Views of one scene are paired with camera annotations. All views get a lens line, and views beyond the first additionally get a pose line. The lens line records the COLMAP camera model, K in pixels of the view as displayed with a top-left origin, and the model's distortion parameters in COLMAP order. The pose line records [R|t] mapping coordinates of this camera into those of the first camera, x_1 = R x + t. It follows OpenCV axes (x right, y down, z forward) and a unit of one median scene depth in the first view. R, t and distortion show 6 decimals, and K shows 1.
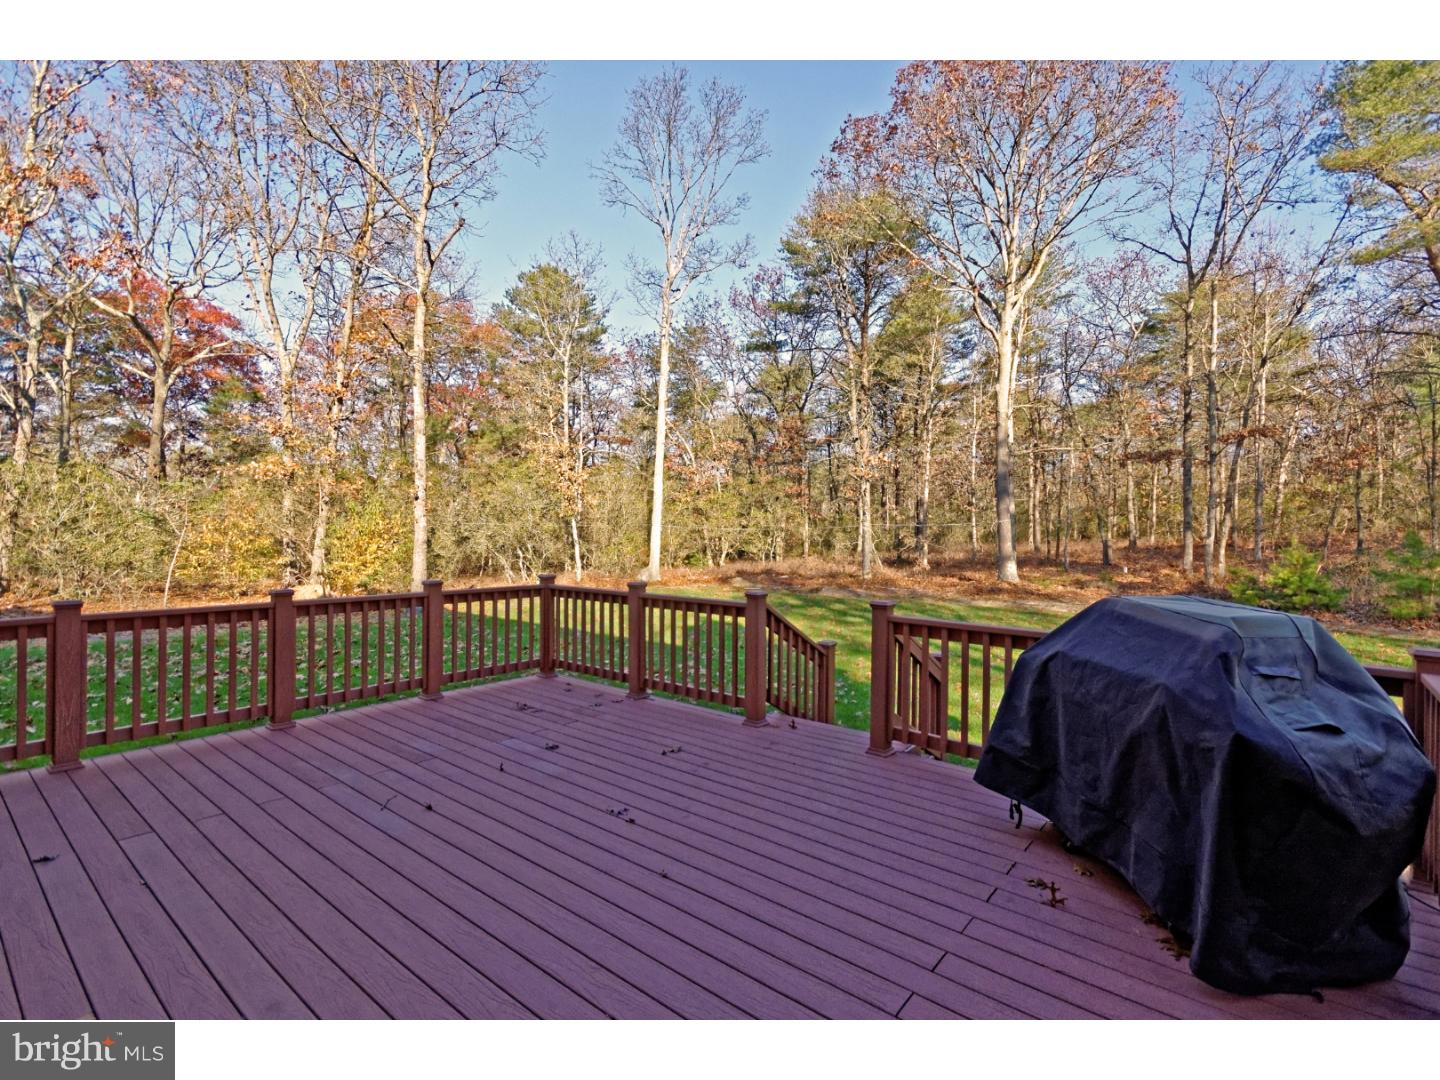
lens RADIAL K [[627.7, 0, 720.0], [0, 627.7, 540.0], [0, 0, 1]] dist [-0.011419, -0.000031]
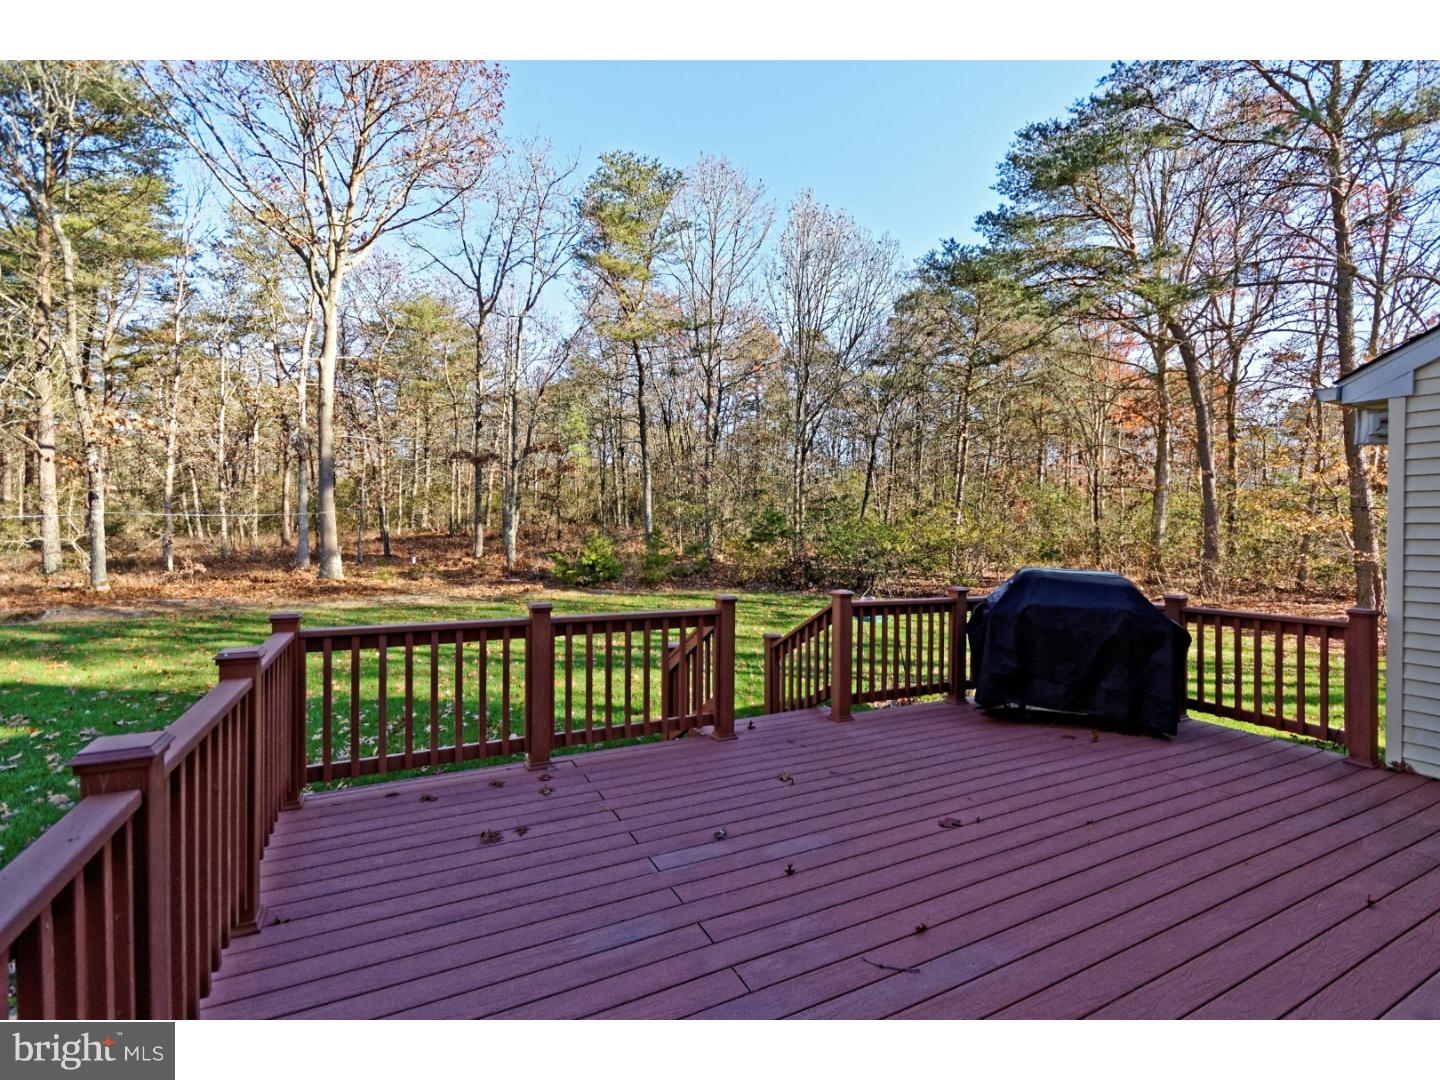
lens RADIAL K [[631.7, 0, 720.0], [0, 631.7, 540.0], [0, 0, 1]] dist [0.002227, 0.000405]
pose [[0.438827, -0.017210, 0.898407, -0.946110], [0.004043, 0.999844, 0.017178, -0.024595], [-0.898562, -0.003906, 0.438828, 0.697037]]
